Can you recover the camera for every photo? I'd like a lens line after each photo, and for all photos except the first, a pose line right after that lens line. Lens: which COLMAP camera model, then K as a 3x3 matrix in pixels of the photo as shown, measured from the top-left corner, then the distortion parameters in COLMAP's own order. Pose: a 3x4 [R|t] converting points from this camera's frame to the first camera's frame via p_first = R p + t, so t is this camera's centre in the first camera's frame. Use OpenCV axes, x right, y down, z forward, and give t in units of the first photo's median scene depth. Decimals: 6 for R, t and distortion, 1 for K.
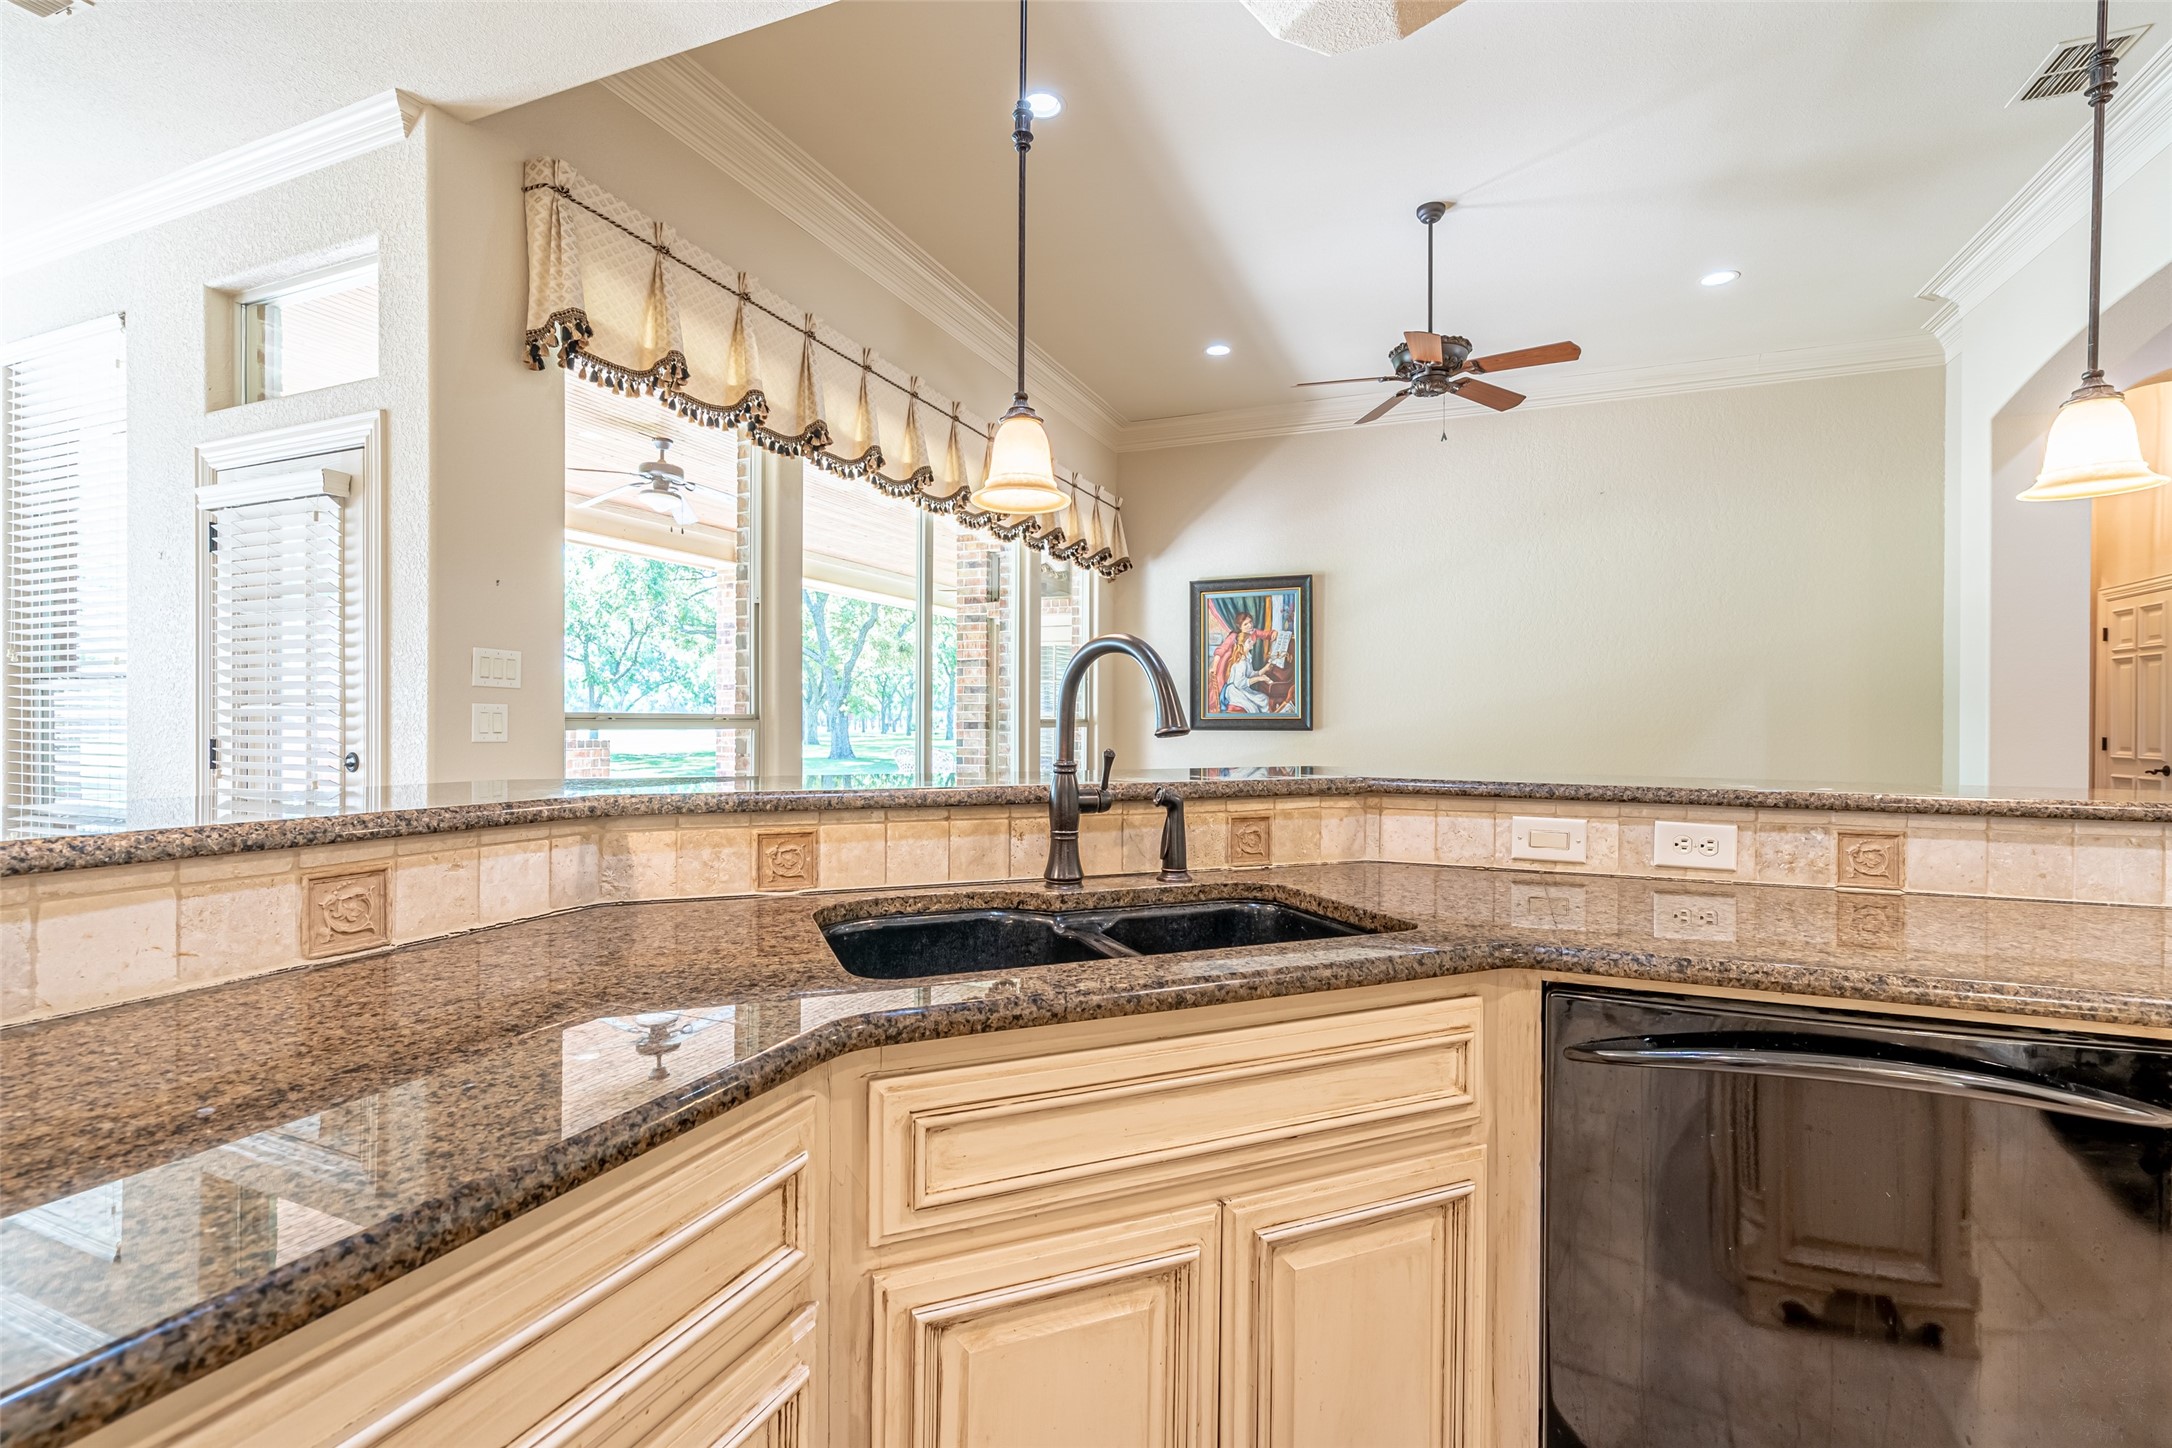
lens RADIAL K [[983.1, 0, 1087.0], [0, 983.1, 725.6], [0, 0, 1]] dist [-0.005202, 0.001908]
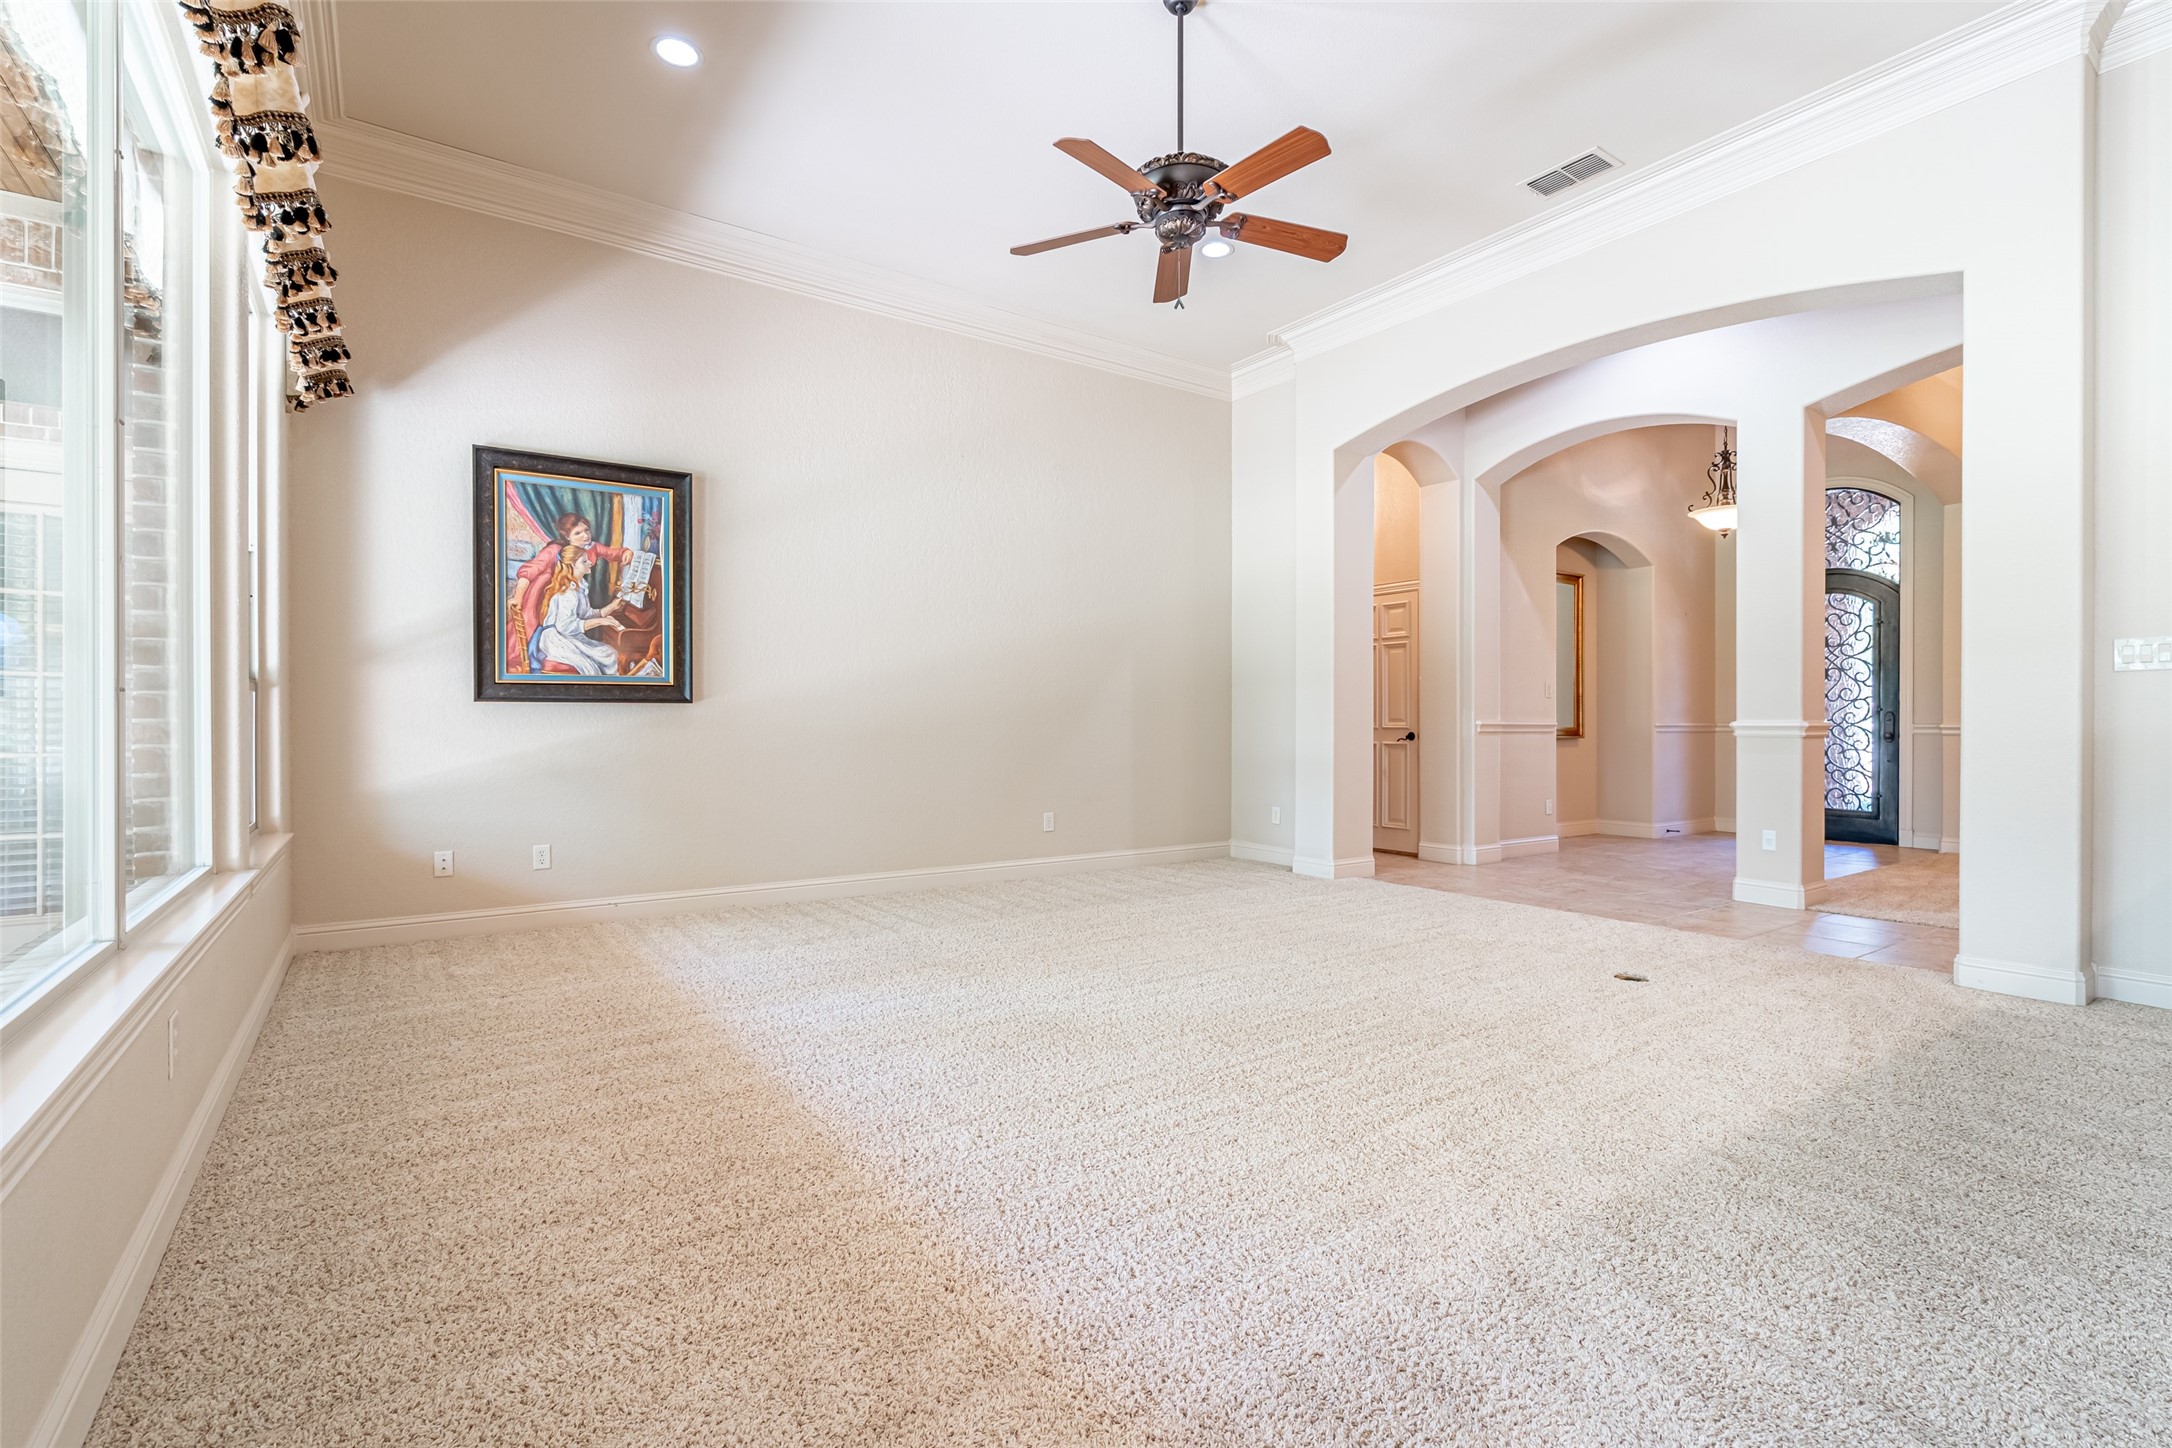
lens RADIAL K [[983.1, 0, 1087.0], [0, 983.1, 725.6], [0, 0, 1]] dist [-0.005202, 0.001908]
pose [[0.534755, -0.009334, 0.844956, -0.288491], [0.005172, 0.999956, 0.007773, 0.024395], [-0.844991, 0.000214, 0.534780, 0.579875]]
